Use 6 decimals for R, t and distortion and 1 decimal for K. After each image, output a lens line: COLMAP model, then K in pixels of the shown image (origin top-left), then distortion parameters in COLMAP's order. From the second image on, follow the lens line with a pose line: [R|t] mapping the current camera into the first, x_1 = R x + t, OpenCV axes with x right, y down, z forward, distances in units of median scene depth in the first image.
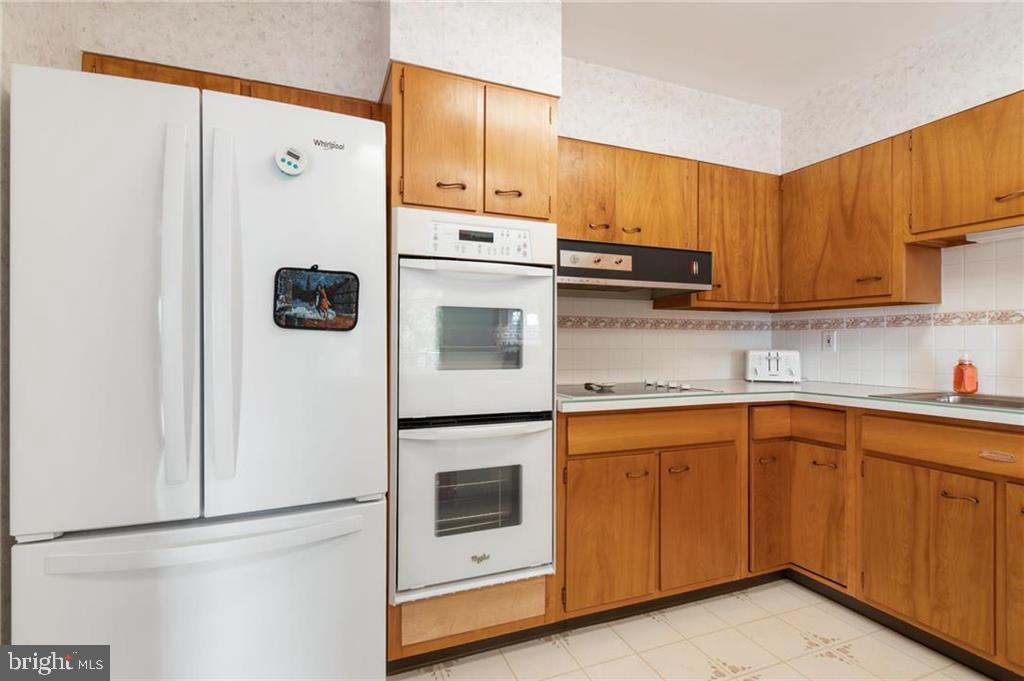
lens RADIAL K [[482.4, 0, 508.4], [0, 482.4, 343.9], [0, 0, 1]] dist [0.002702, -0.000906]
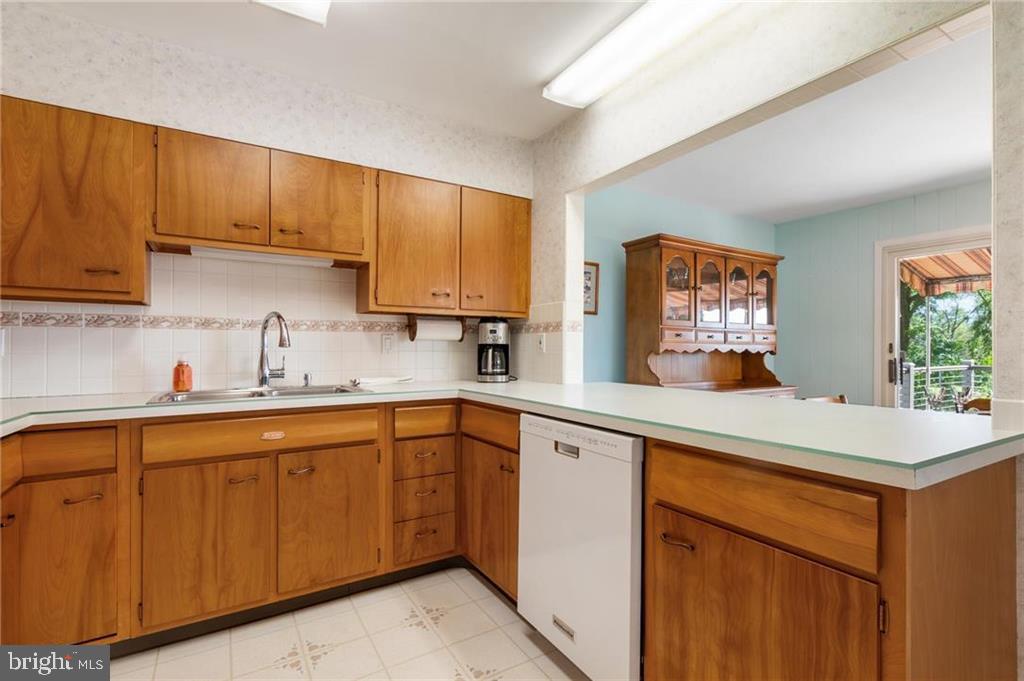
lens RADIAL K [[476.9, 0, 511.9], [0, 476.9, 350.2], [0, 0, 1]] dist [-0.000843, -0.000322]
pose [[-0.162518, -0.006442, 0.986685, -0.236222], [0.000324, 0.999978, 0.006583, 0.002382], [-0.986706, 0.001389, -0.162512, 0.460898]]
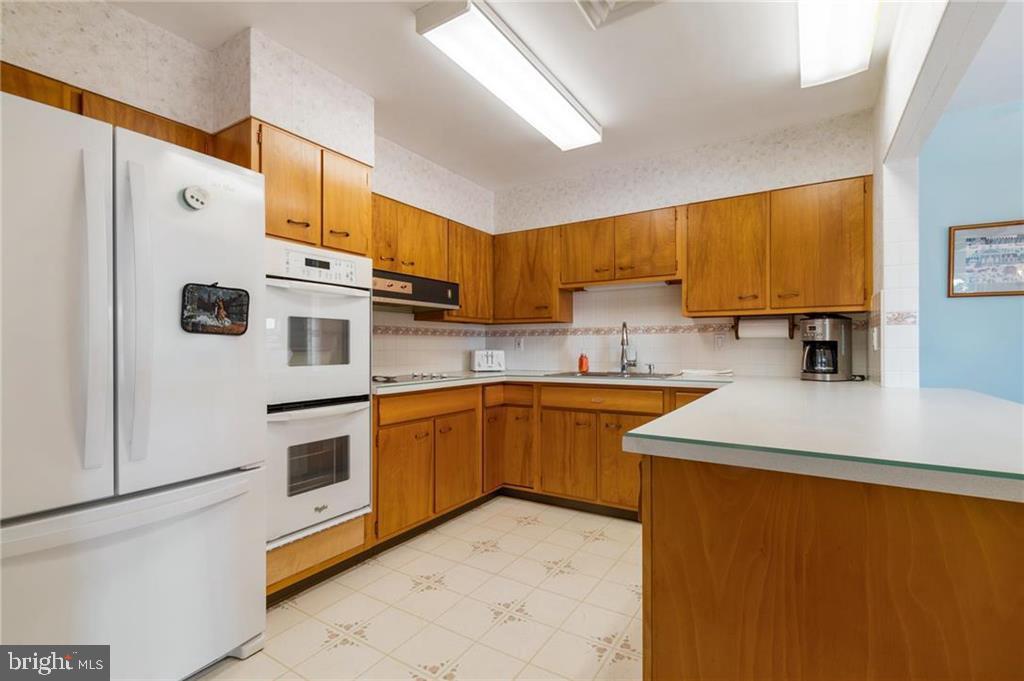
lens RADIAL K [[458.1, 0, 512.6], [0, 458.1, 354.2], [0, 0, 1]] dist [-0.003468, -0.001280]
pose [[0.811544, -0.013640, 0.584132, -0.304109], [0.006042, 0.999870, 0.014953, 0.006105], [-0.584260, -0.008606, 0.811521, -0.269076]]
